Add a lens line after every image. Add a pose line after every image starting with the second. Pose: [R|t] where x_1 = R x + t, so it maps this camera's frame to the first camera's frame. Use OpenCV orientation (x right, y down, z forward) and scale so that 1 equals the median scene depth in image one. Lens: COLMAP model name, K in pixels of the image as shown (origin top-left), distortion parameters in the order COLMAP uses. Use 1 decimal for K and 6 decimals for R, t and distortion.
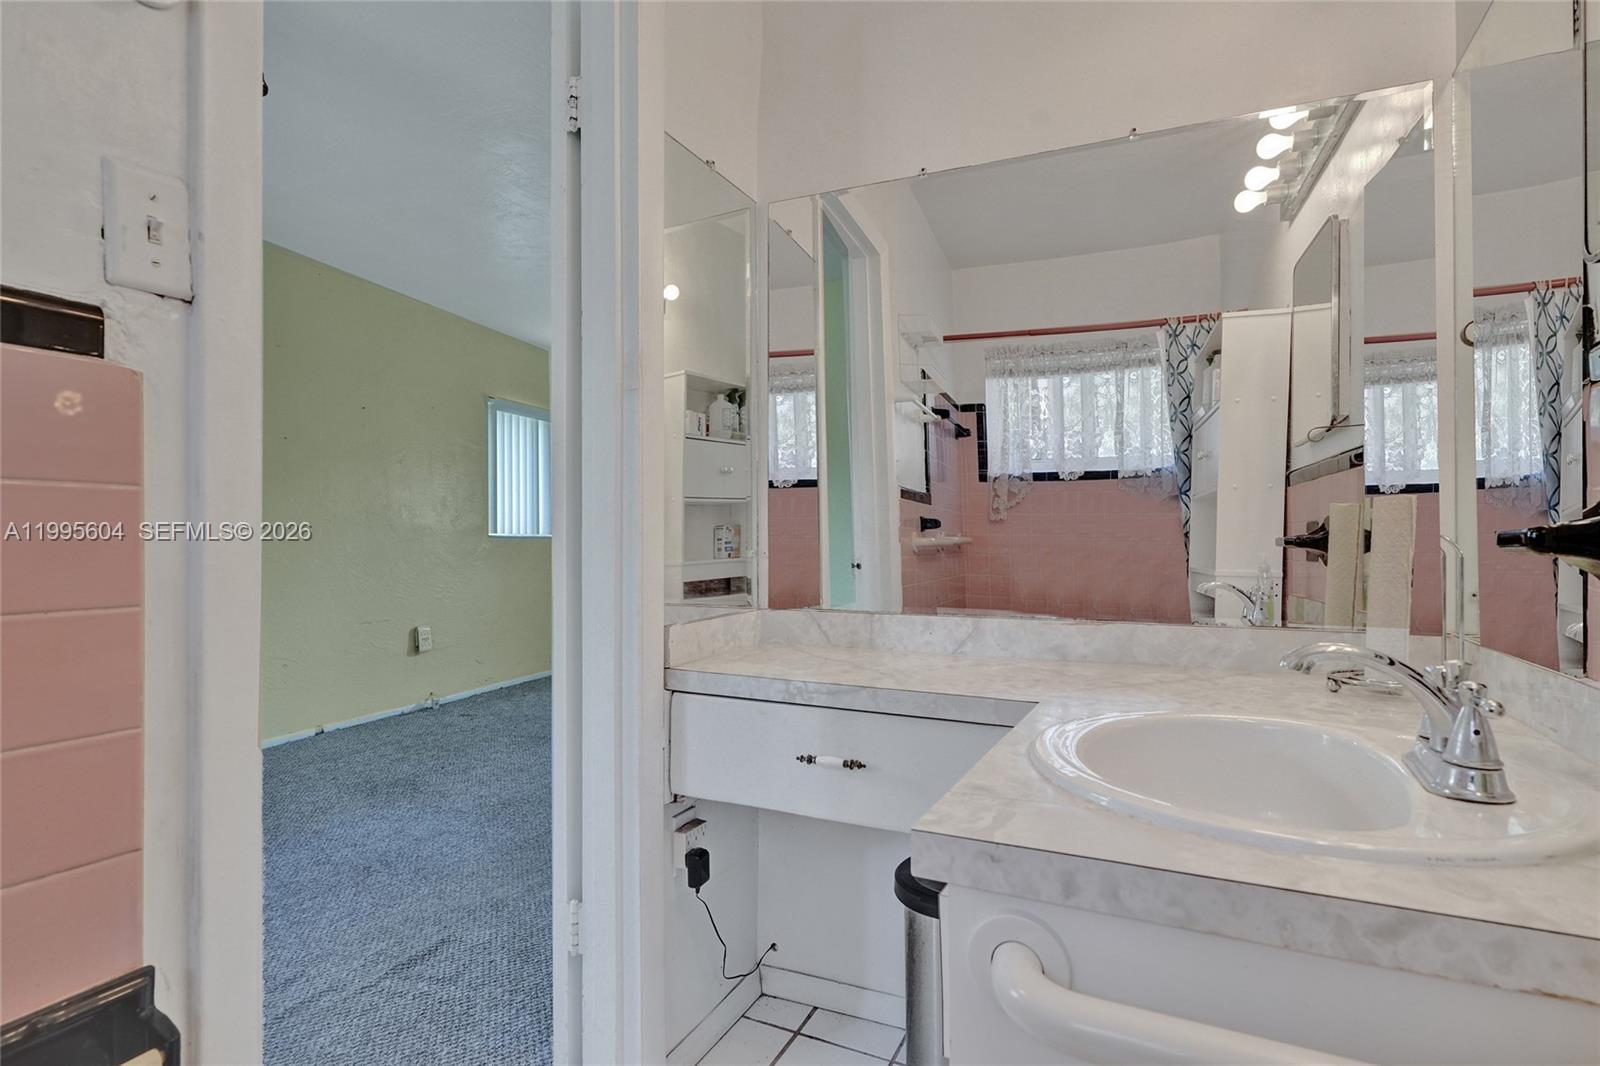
lens RADIAL K [[761.0, 0, 807.9], [0, 761.0, 532.2], [0, 0, 1]] dist [-0.077933, 0.032598]
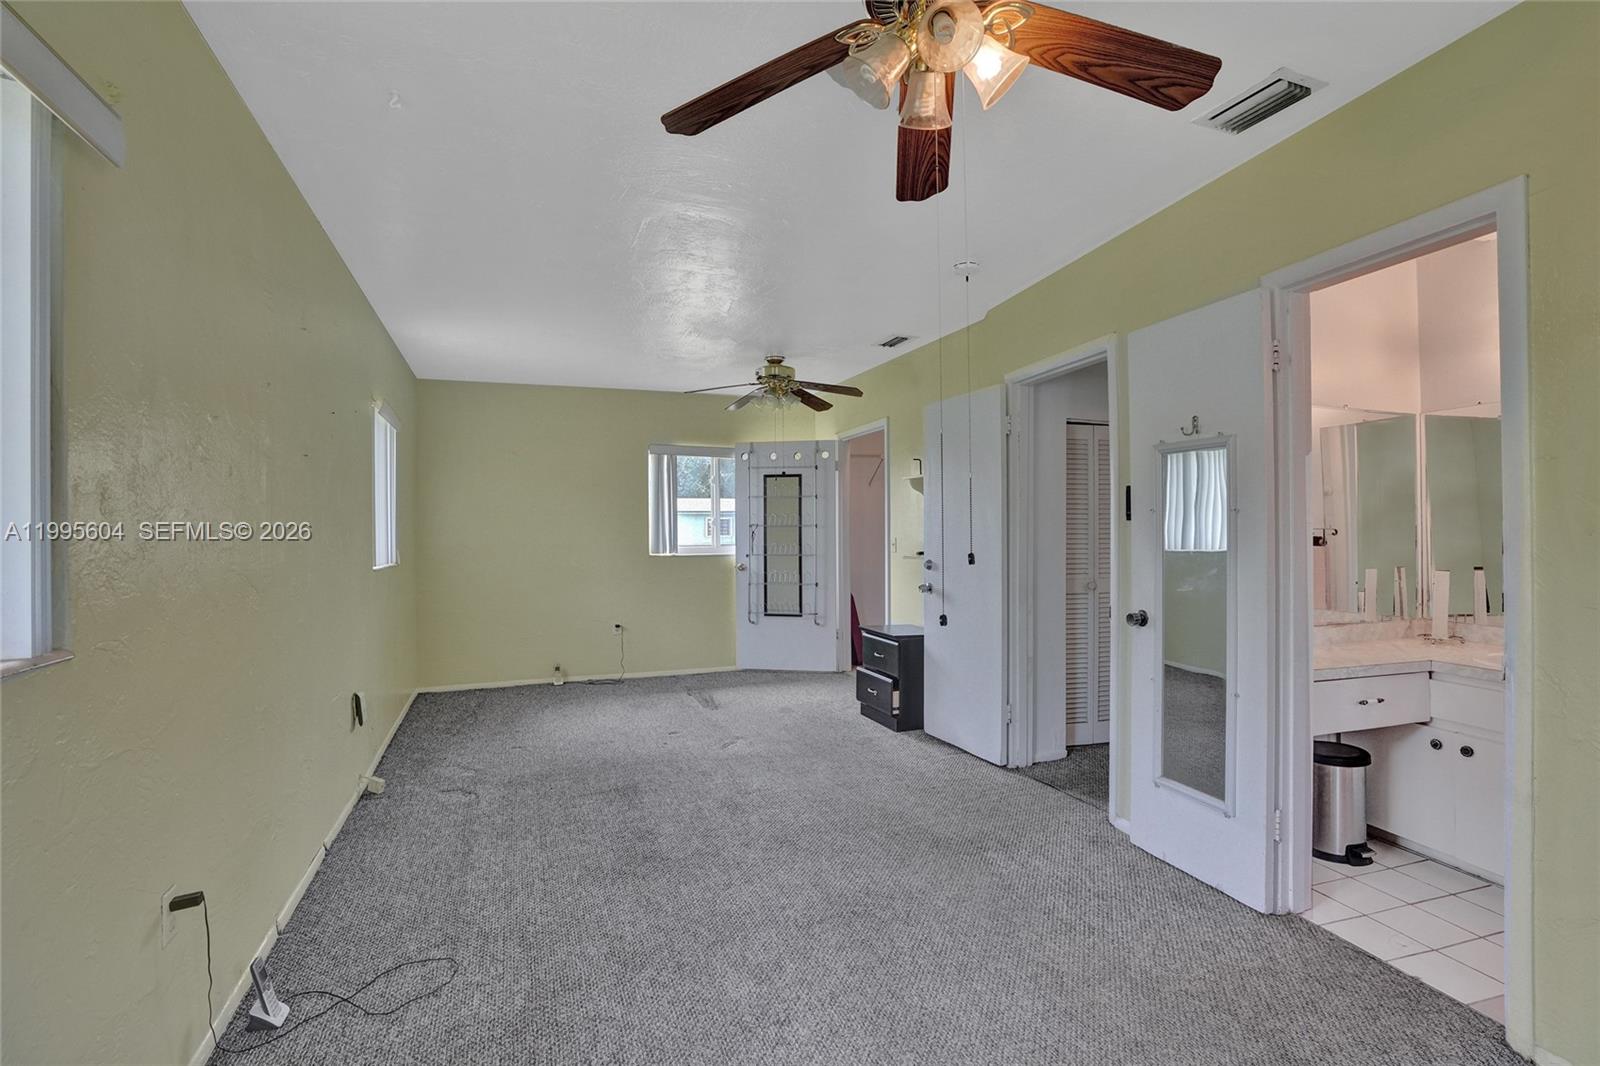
lens RADIAL K [[734.3, 0, 811.3], [0, 734.3, 532.7], [0, 0, 1]] dist [-0.073481, 0.028168]
pose [[0.760925, 0.001950, 0.648837, -0.644637], [-0.003168, 0.999995, 0.000710, -0.044588], [-0.648832, -0.002596, 0.760927, 0.122142]]
